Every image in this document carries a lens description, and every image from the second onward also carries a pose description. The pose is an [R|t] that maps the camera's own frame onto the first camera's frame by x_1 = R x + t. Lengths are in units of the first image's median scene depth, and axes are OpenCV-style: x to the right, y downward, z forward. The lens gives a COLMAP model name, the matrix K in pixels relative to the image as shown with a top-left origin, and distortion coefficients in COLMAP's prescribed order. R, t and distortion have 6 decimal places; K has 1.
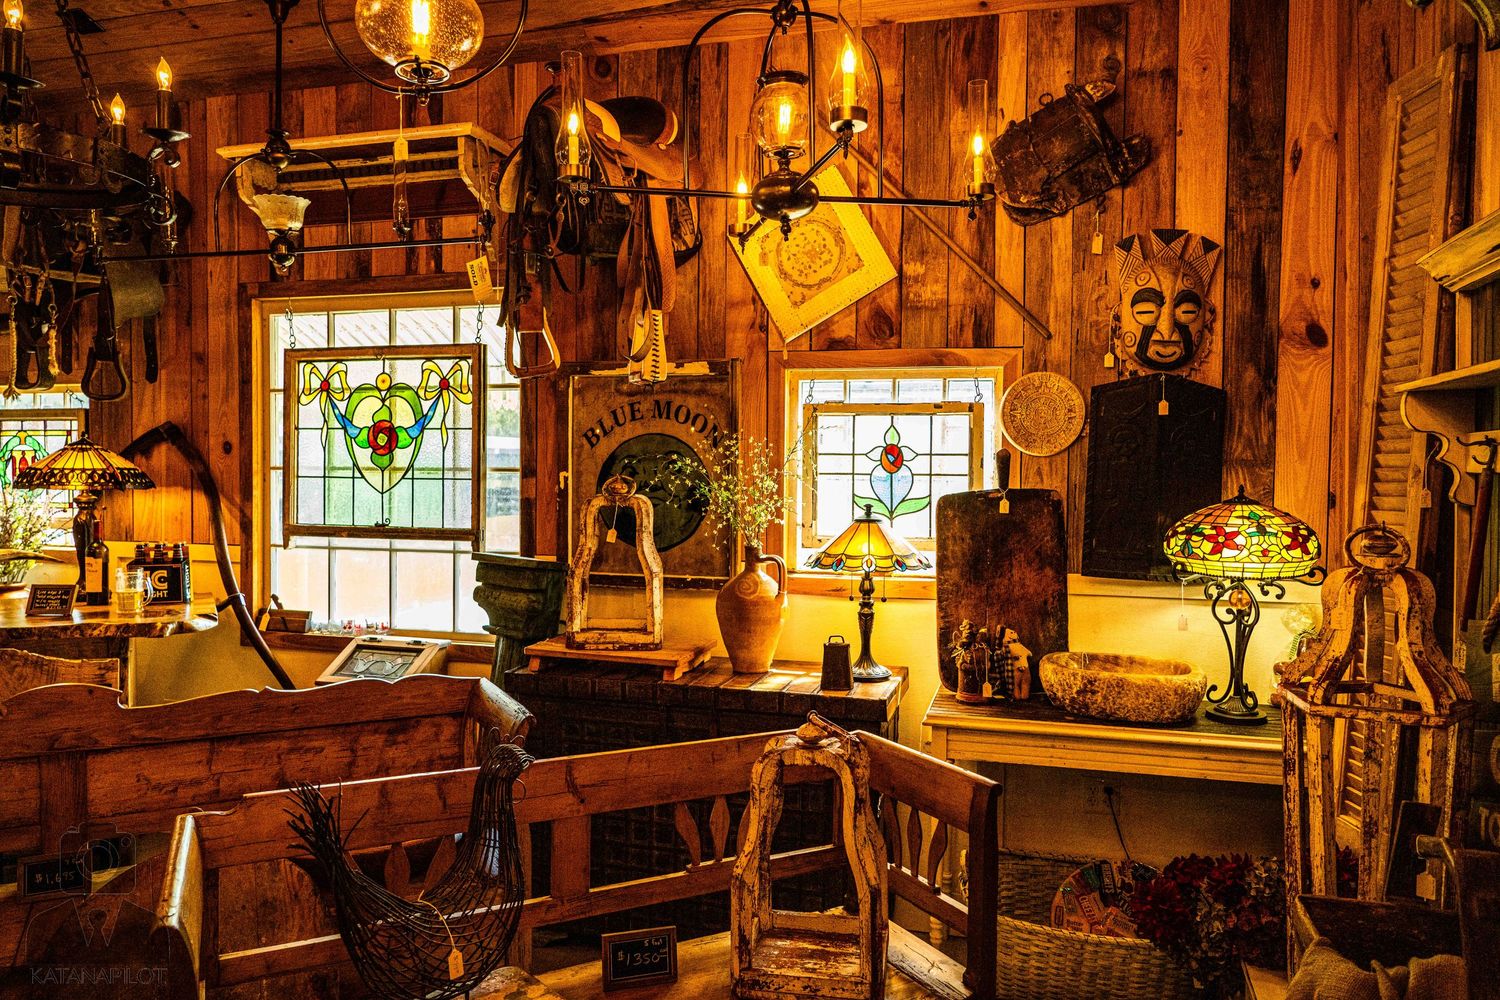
lens RADIAL K [[1073.9, 0, 751.5], [0, 1073.9, 491.0], [0, 0, 1]] dist [-0.005569, -0.002765]
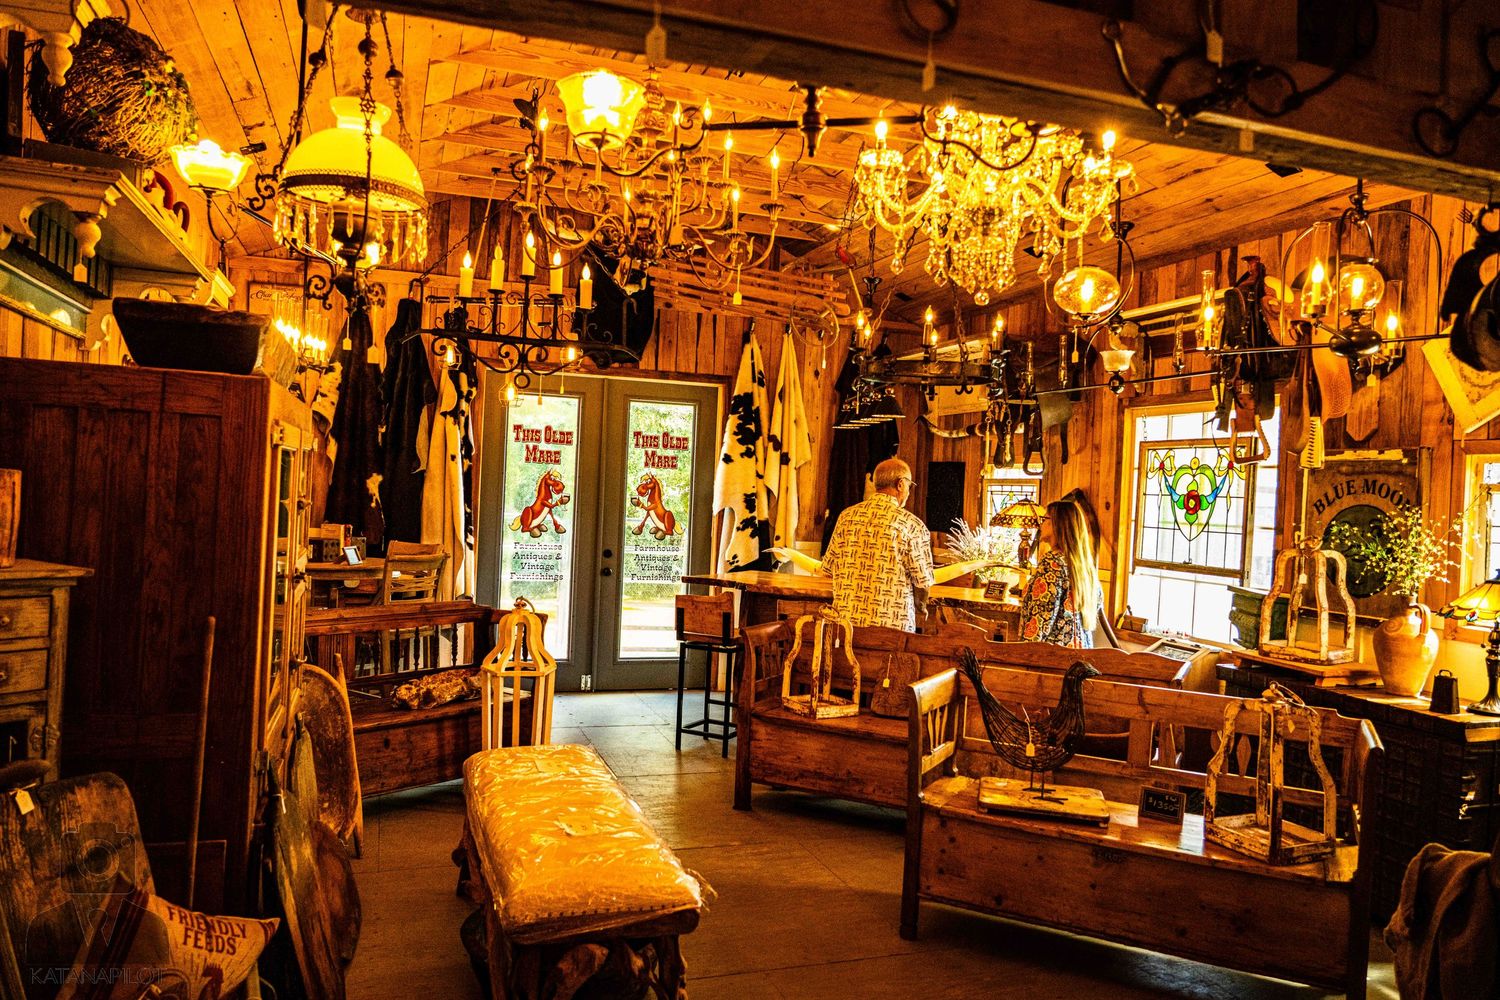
lens RADIAL K [[1073.9, 0, 750.2], [0, 1073.9, 499.9], [0, 0, 1]] dist [-0.005569, -0.002765]
pose [[0.573395, 0.024882, -0.818901, 0.510830], [-0.060560, 0.998091, -0.012078, 0.000318], [0.817038, 0.056518, 0.573808, -0.317794]]
